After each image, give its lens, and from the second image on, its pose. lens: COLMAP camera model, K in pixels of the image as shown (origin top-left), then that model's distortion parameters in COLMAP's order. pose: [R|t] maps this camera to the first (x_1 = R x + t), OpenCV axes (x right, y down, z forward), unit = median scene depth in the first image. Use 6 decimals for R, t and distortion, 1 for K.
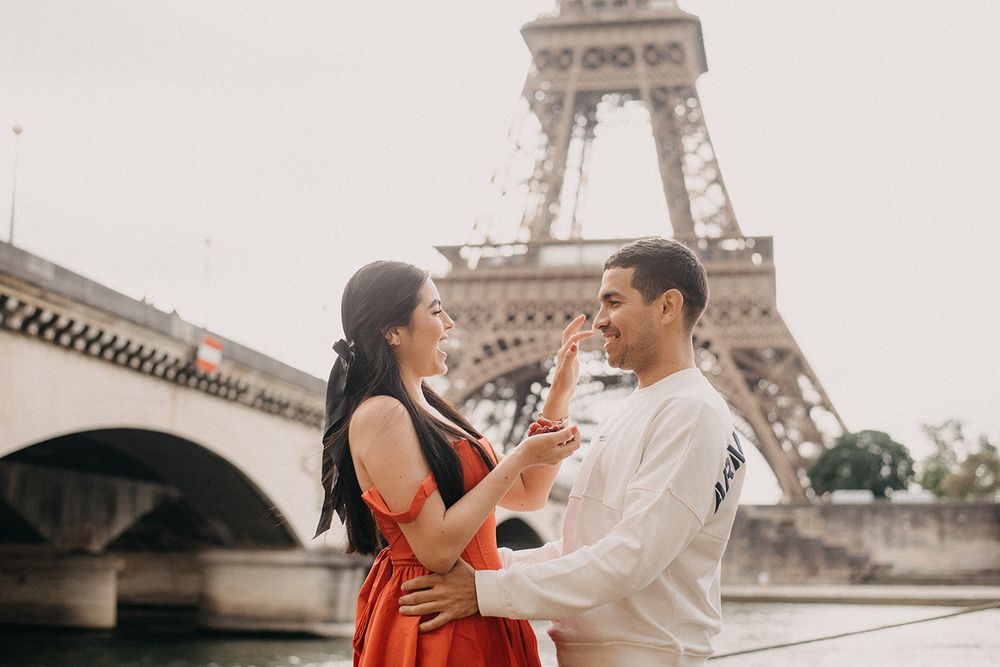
lens RADIAL K [[1441.5, 0, 500.0], [0, 1441.5, 328.8], [0, 0, 1]] dist [-0.095582, 0.000000]
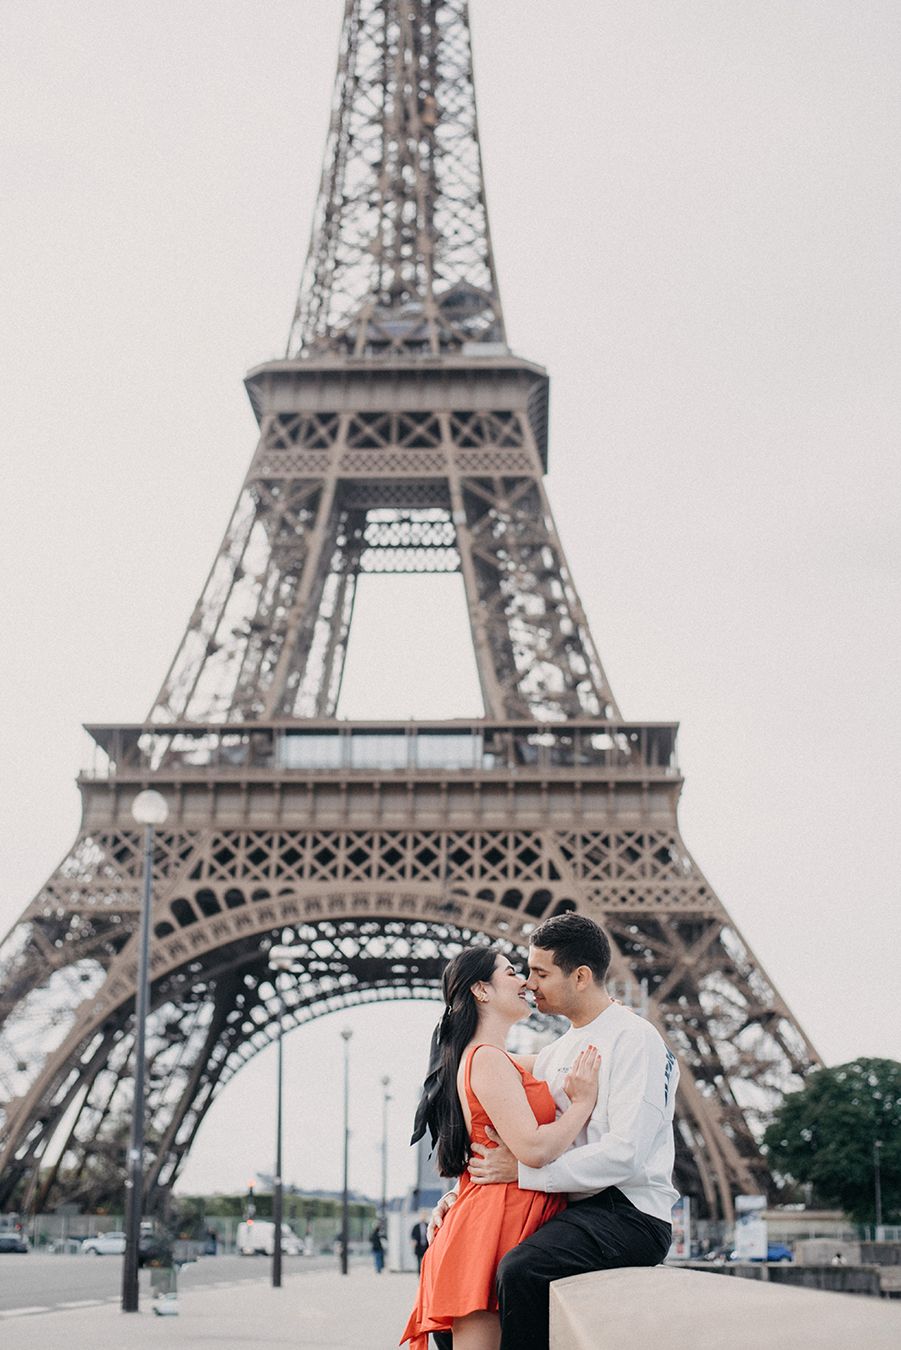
lens RADIAL K [[1946.0, 0, 421.0], [0, 1946.0, 663.6], [0, 0, 1]] dist [-0.095582, 0.000000]
pose [[0.990233, 0.037098, 0.134393, -0.020061], [-0.020293, 0.992034, -0.124322, 0.010355], [-0.137934, 0.120381, 0.983098, 0.208803]]
